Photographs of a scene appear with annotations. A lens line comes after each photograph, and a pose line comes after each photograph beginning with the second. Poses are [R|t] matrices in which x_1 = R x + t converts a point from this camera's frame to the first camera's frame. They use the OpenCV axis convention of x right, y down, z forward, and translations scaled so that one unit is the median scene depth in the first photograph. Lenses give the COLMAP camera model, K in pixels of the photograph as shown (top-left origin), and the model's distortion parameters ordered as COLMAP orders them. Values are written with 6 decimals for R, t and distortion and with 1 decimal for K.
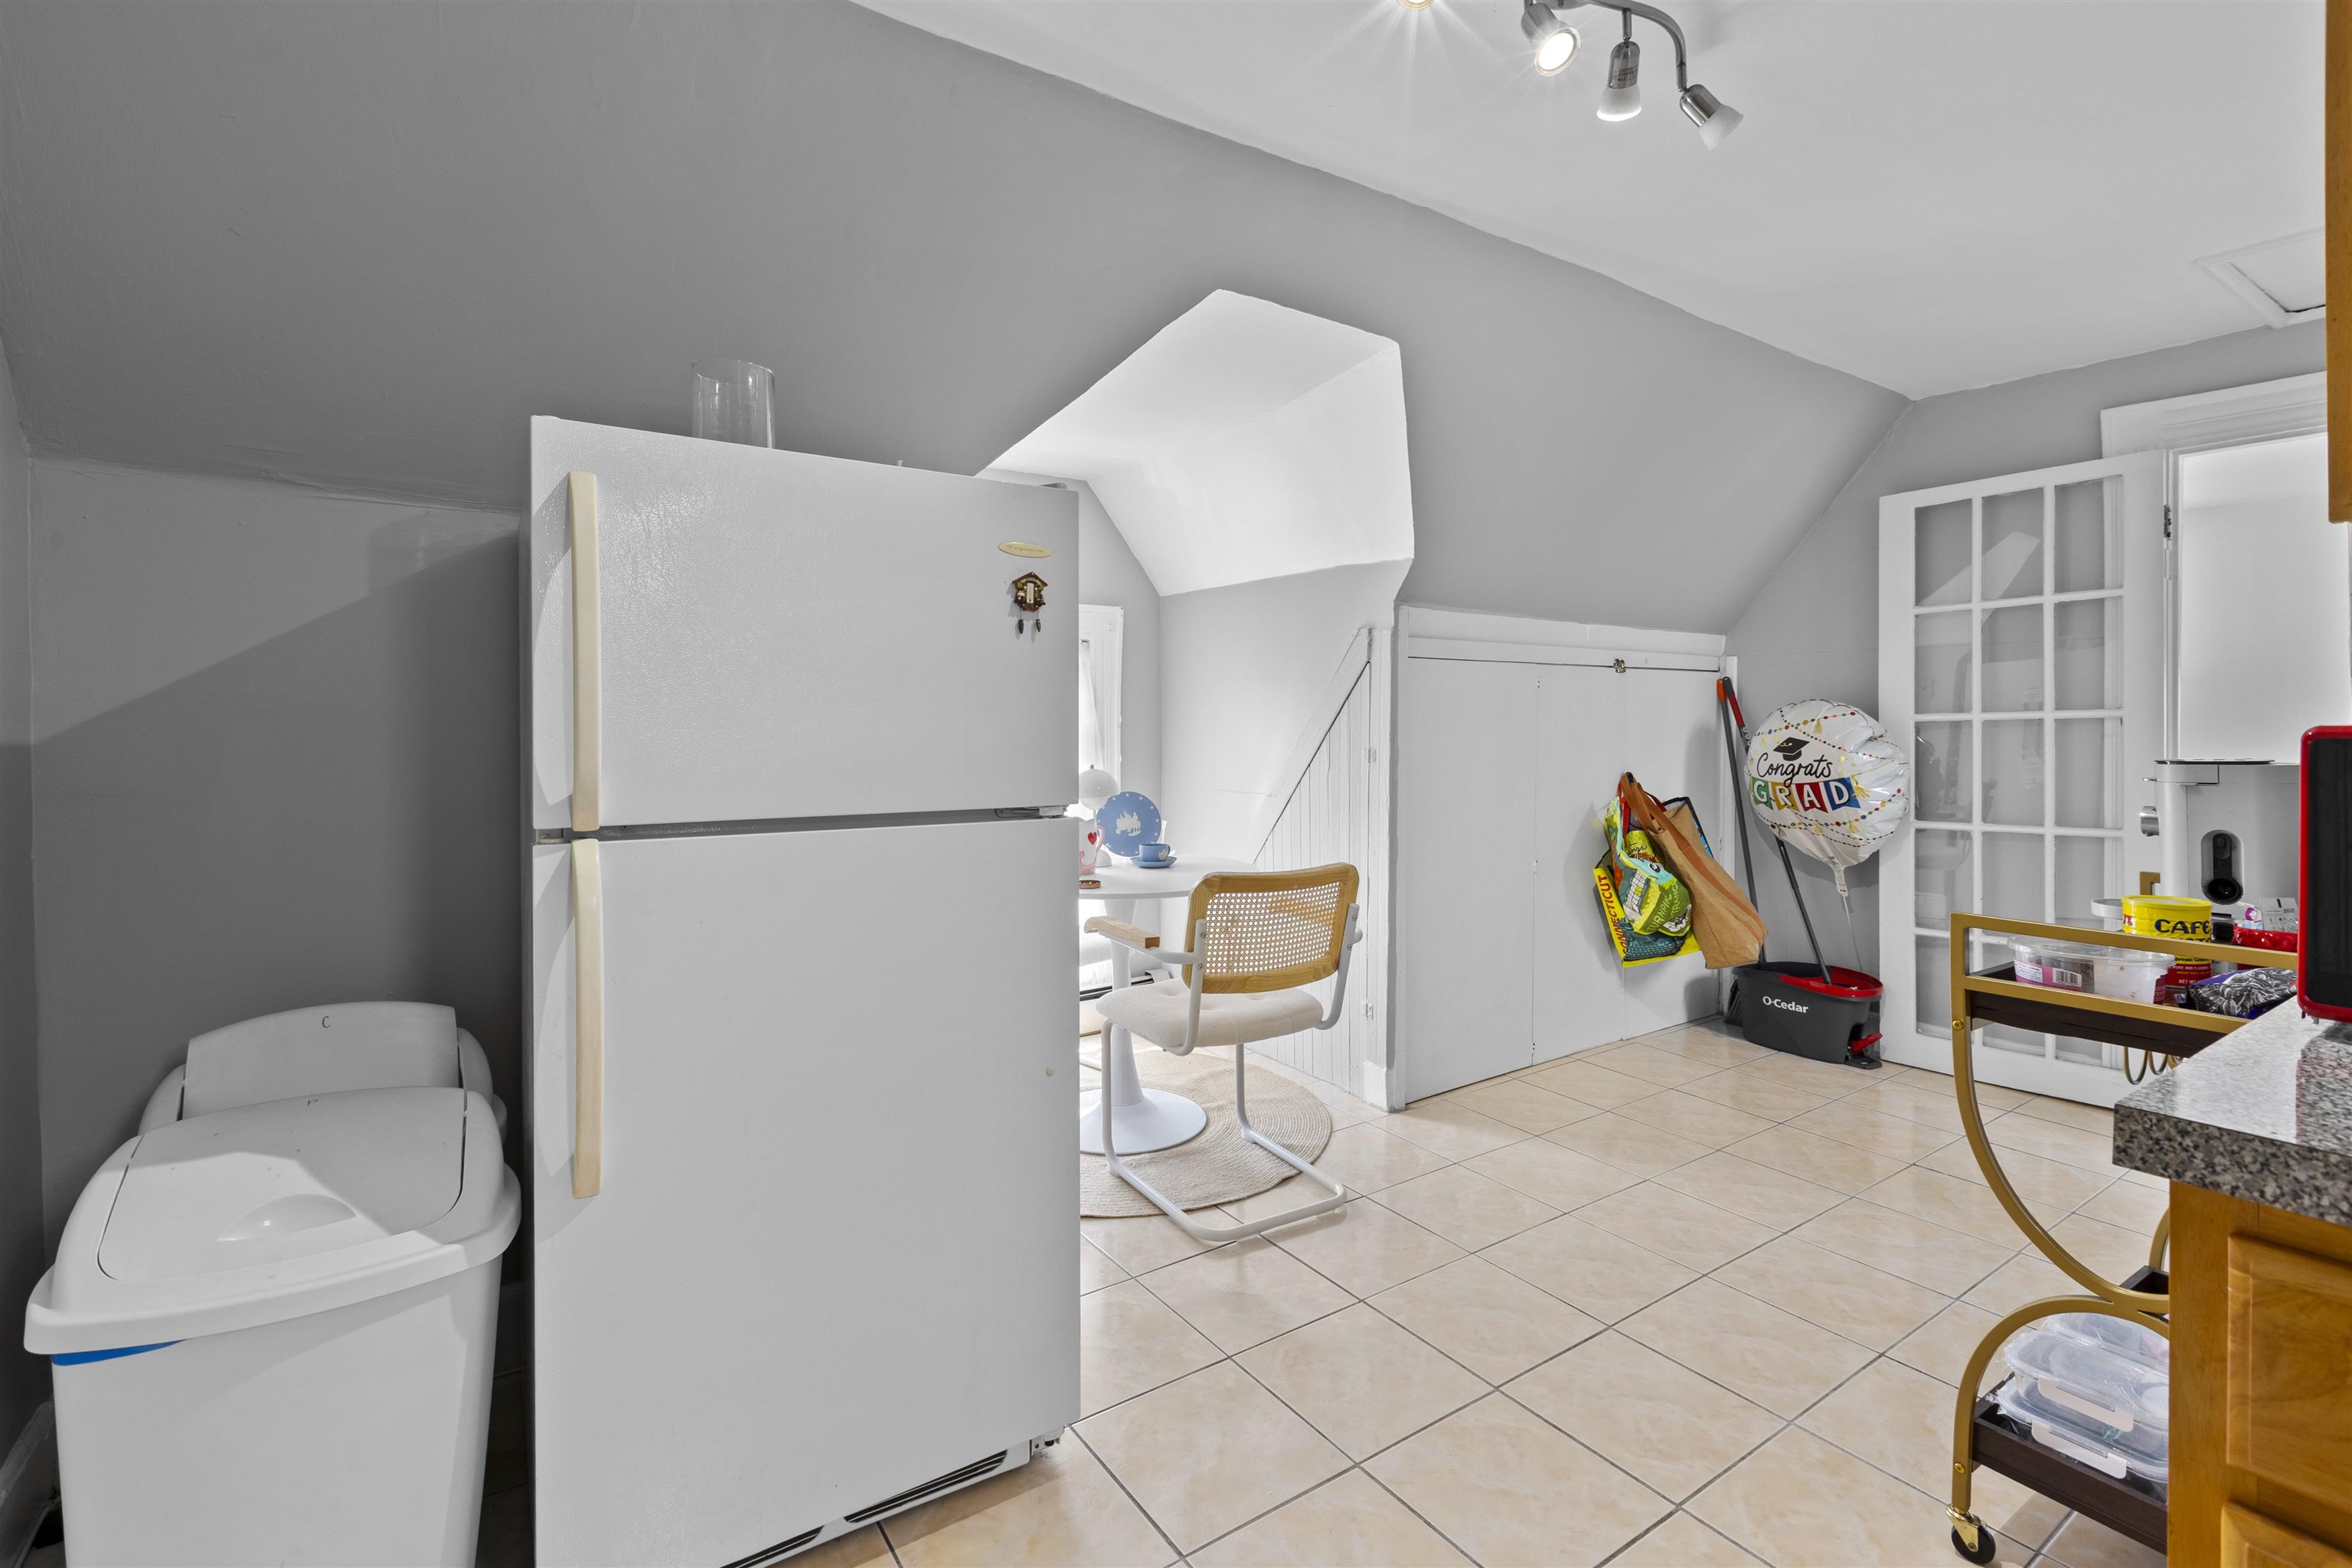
lens RADIAL K [[1054.8, 0, 1180.4], [0, 1054.8, 742.3], [0, 0, 1]] dist [0.000150, 0.000194]
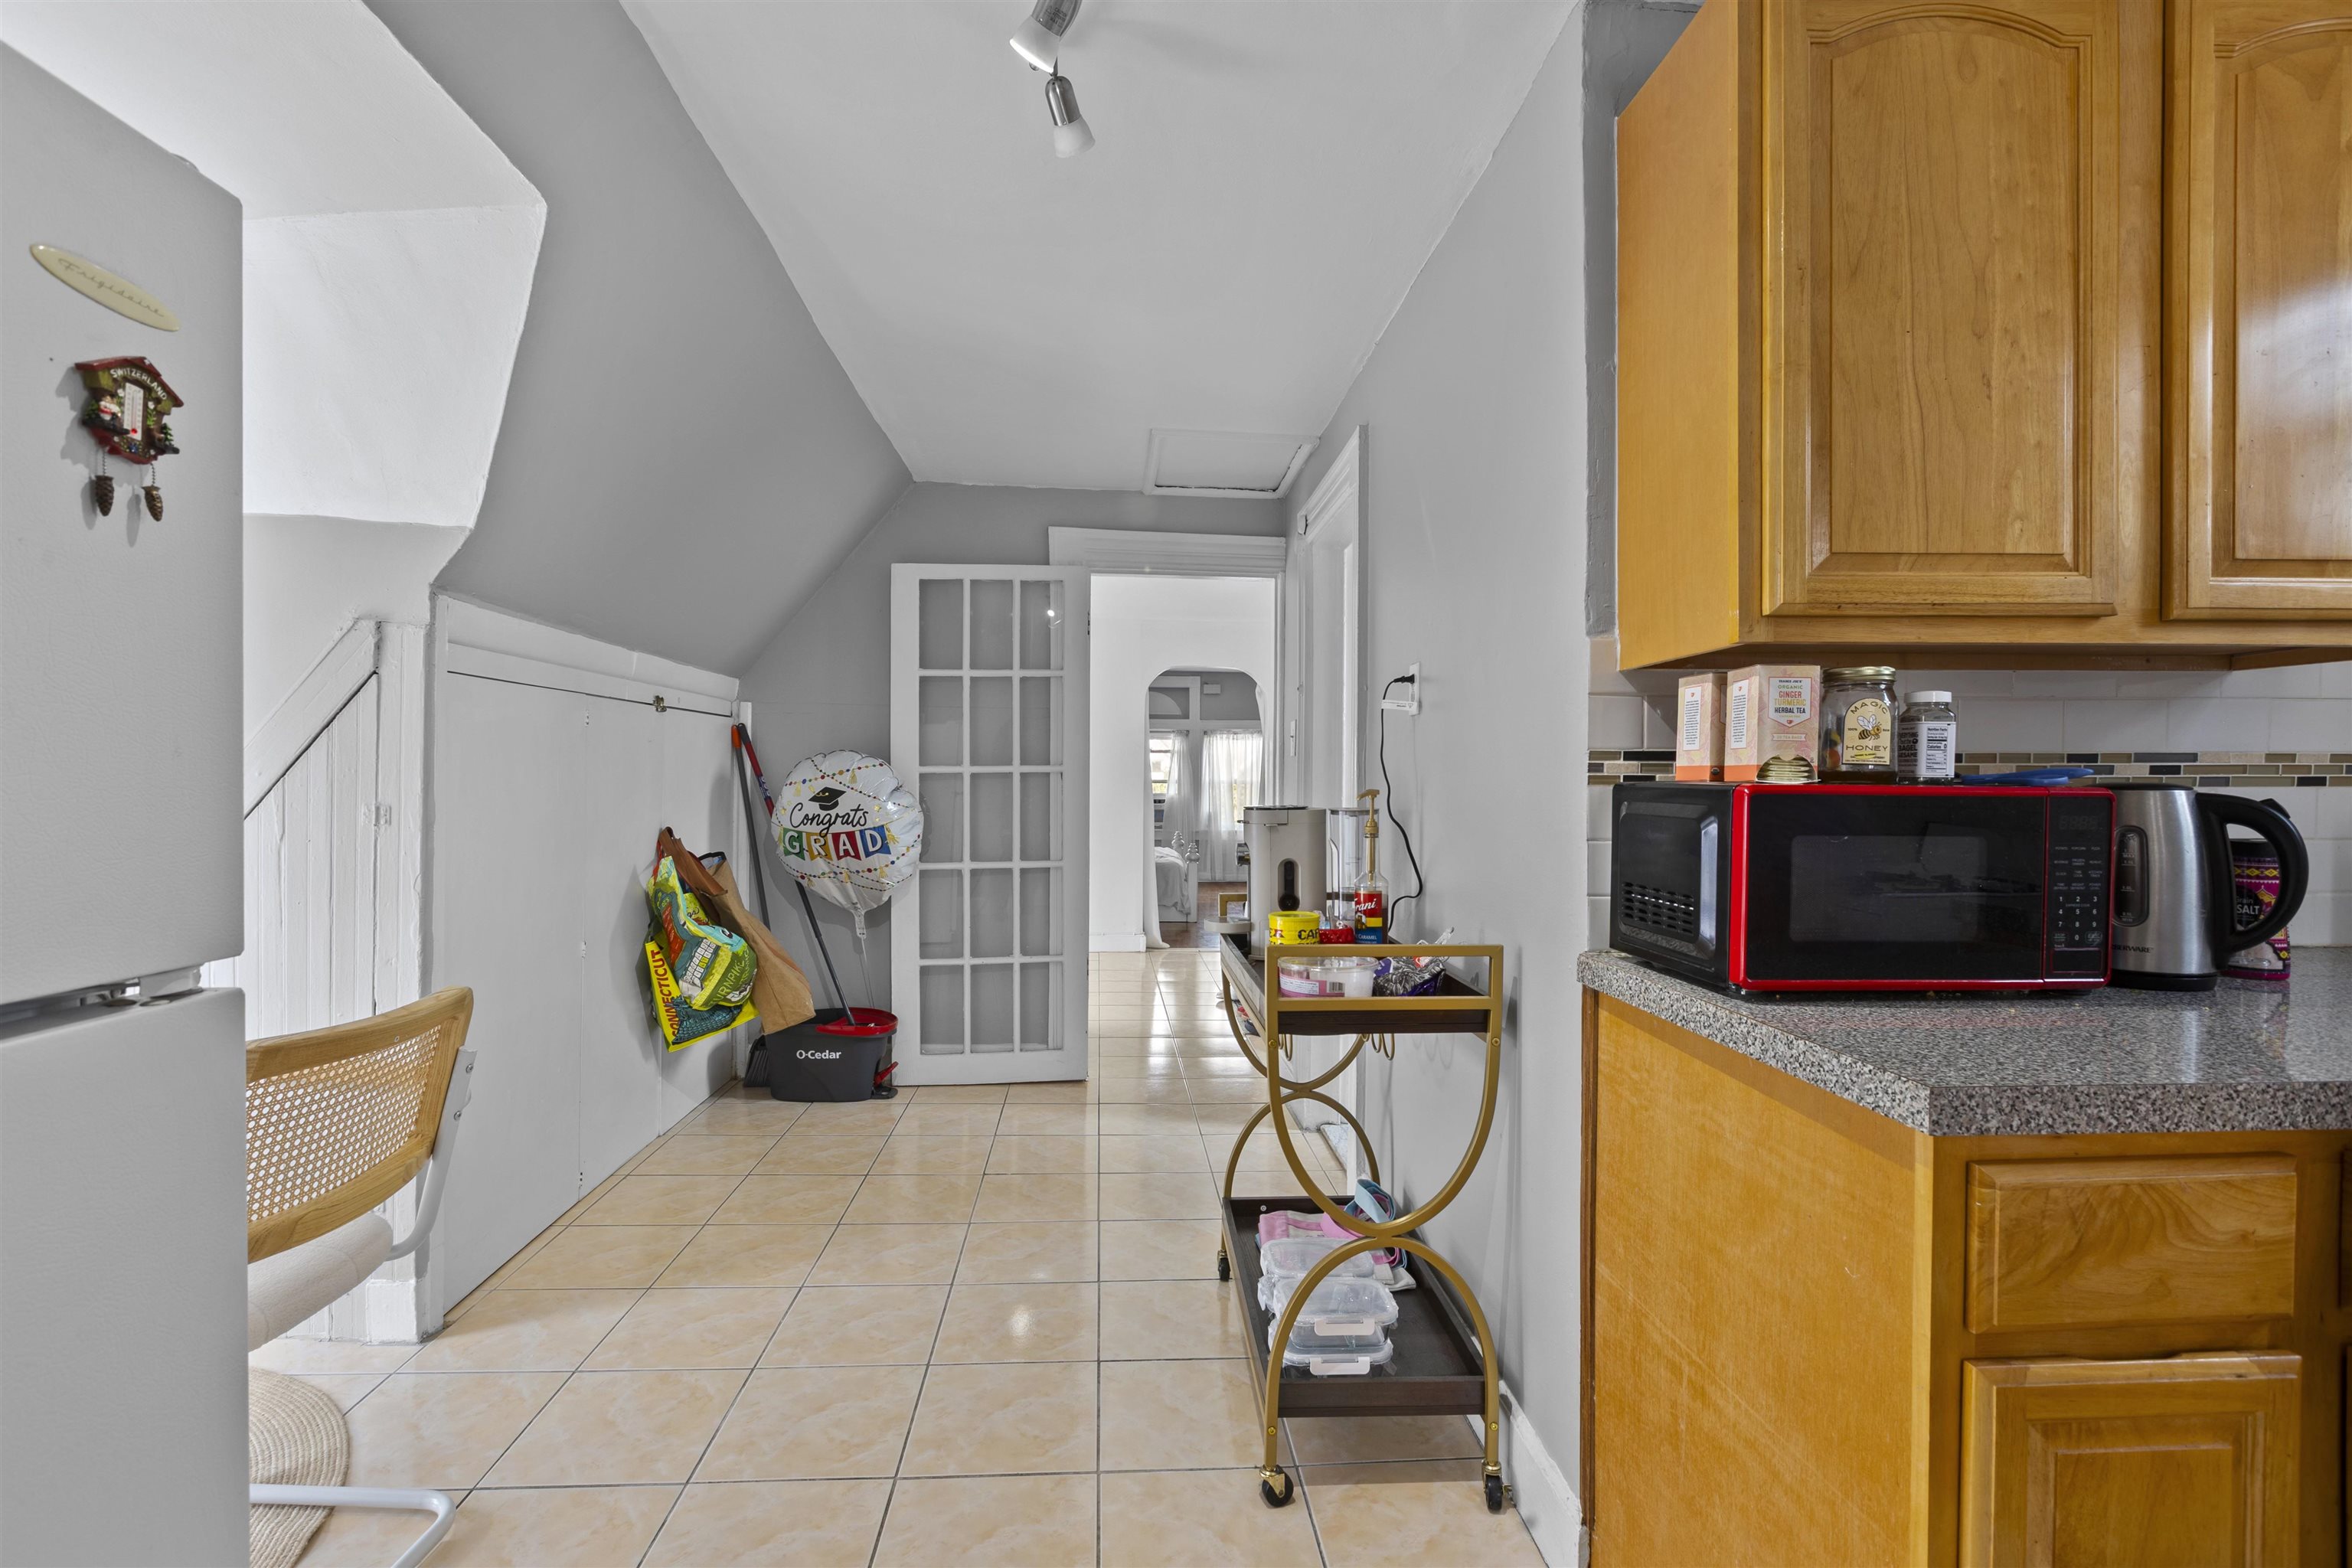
lens RADIAL K [[1054.8, 0, 1176.2], [0, 1054.8, 795.4], [0, 0, 1]] dist [0.000150, 0.000194]
pose [[0.505035, -0.006617, 0.863074, -0.136792], [0.001781, 0.999976, 0.006624, -0.003294], [-0.863097, -0.001809, 0.505035, 0.239395]]
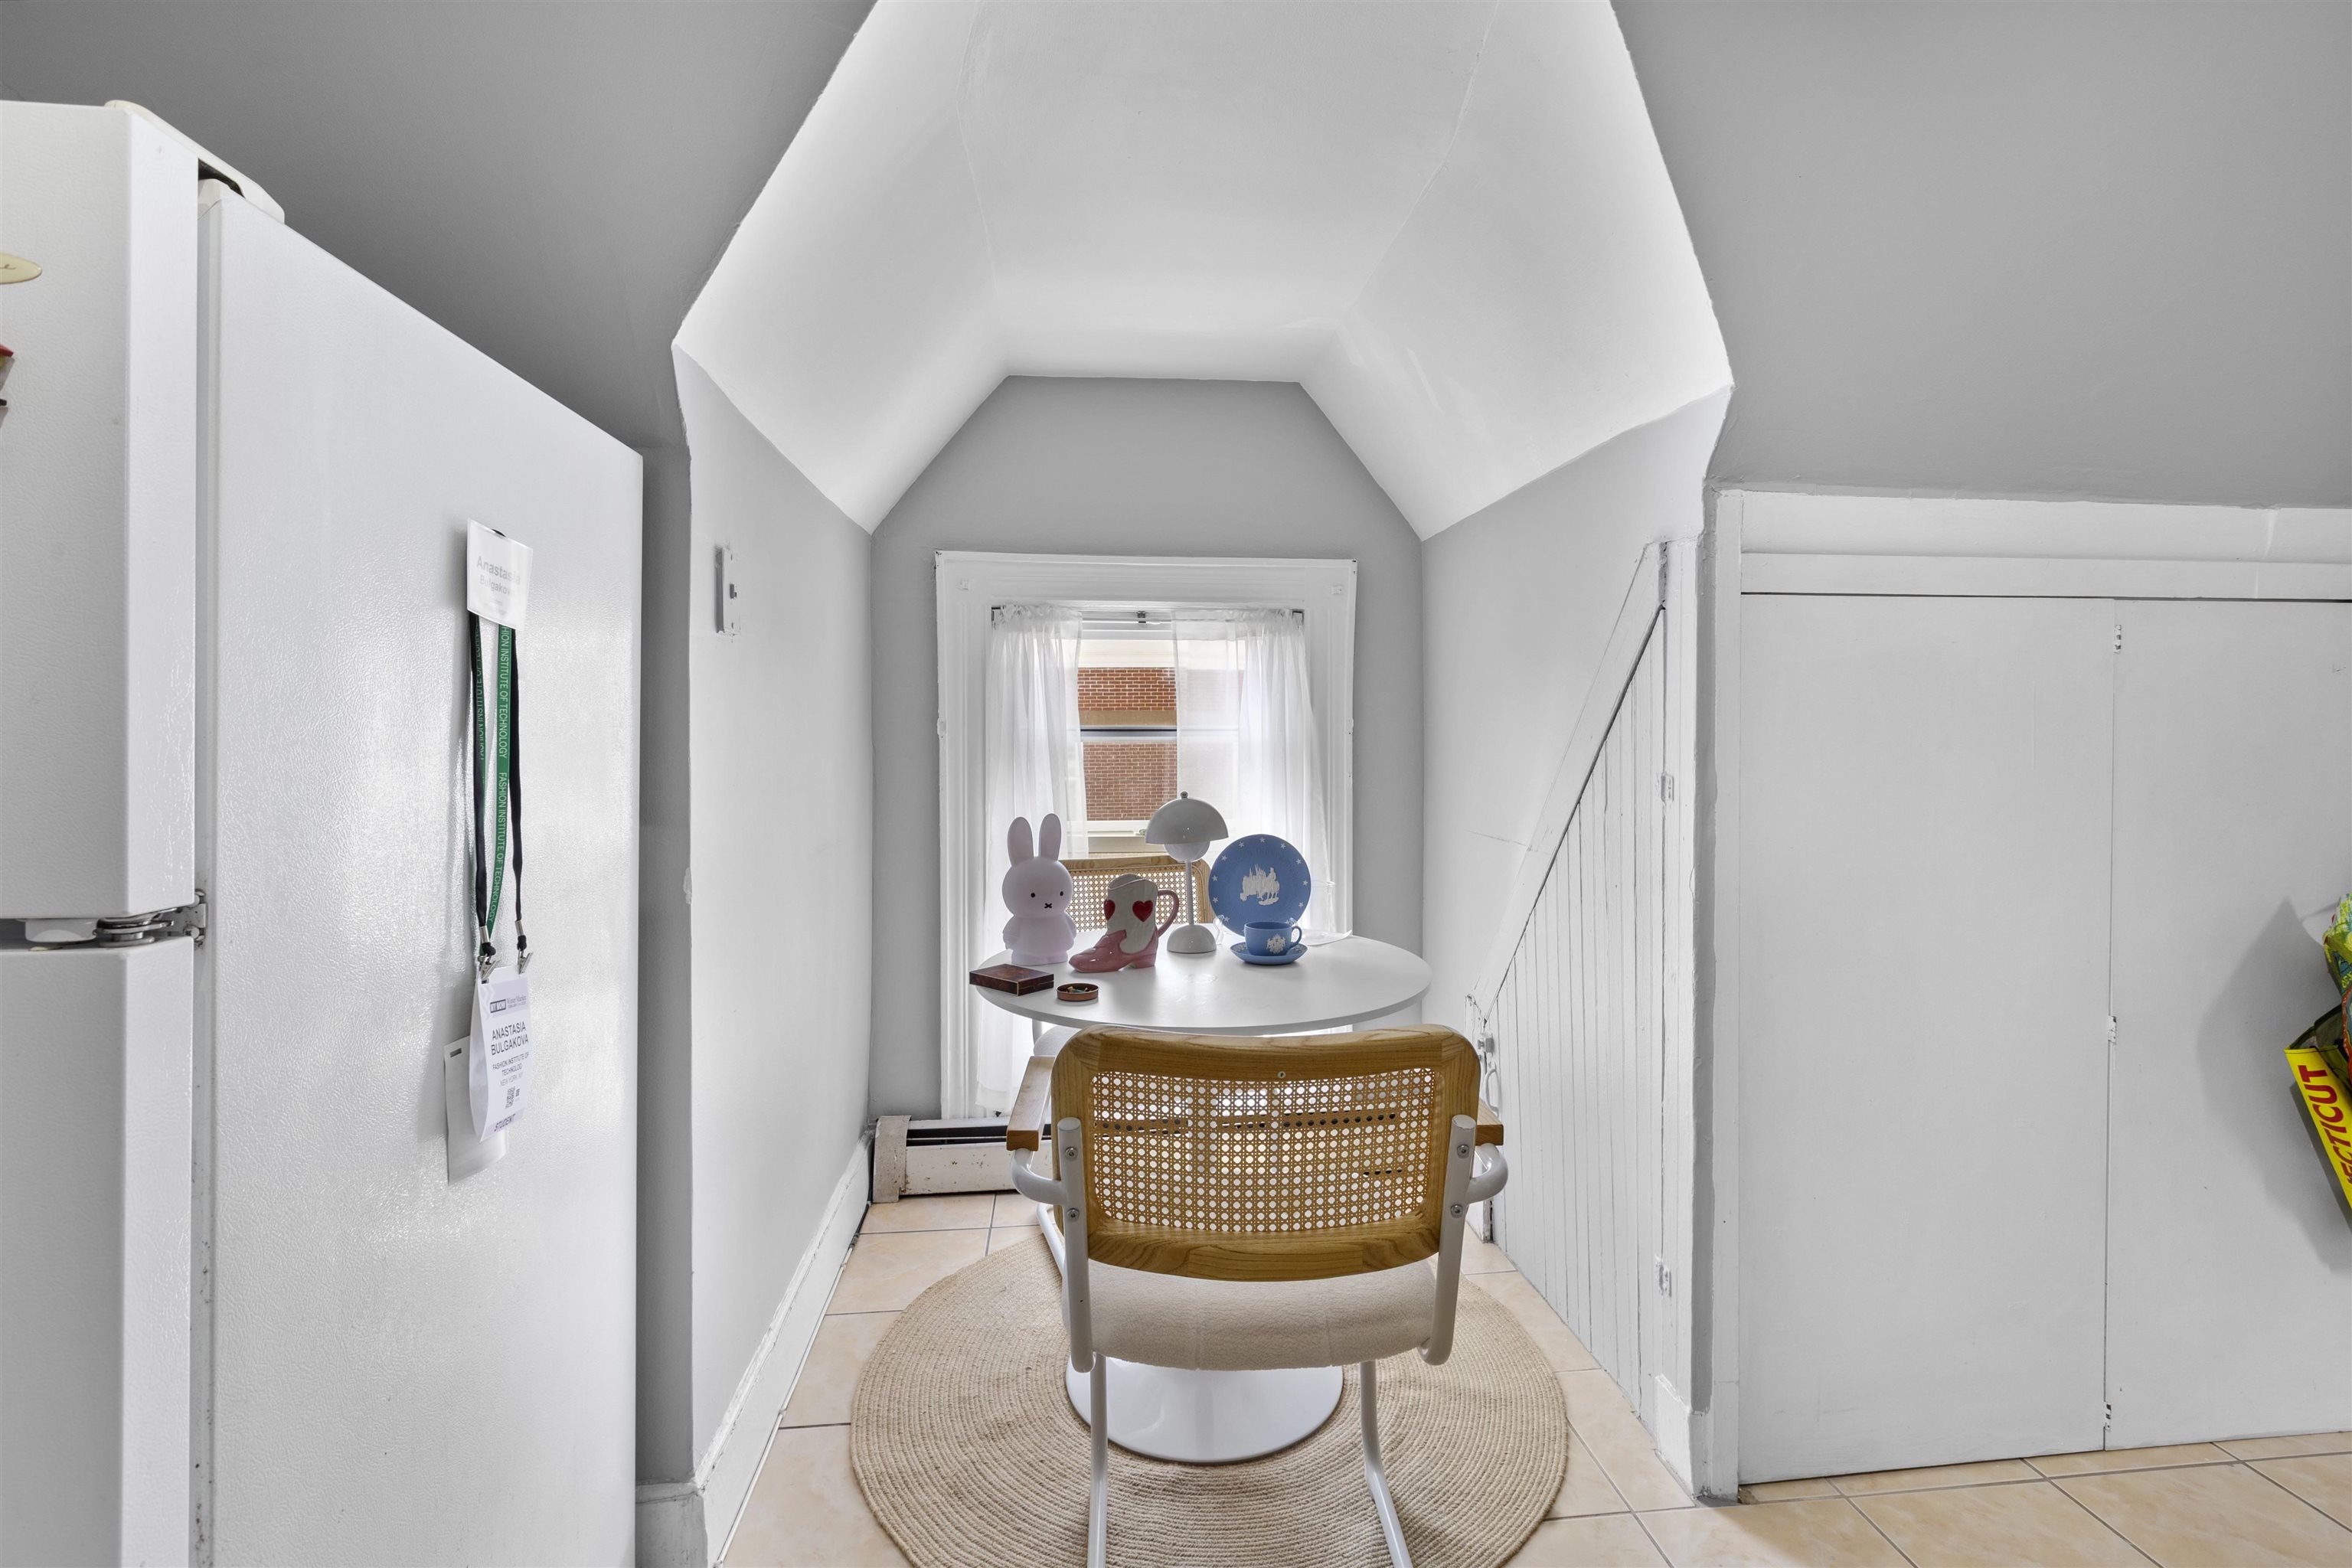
lens RADIAL K [[1054.8, 0, 1187.7], [0, 1054.8, 738.1], [0, 0, 1]] dist [0.000150, 0.000194]
pose [[0.879582, 0.001788, -0.475743, 0.220634], [-0.009279, 0.999867, -0.013398, -0.002569], [0.475656, 0.016199, 0.879482, 0.431601]]
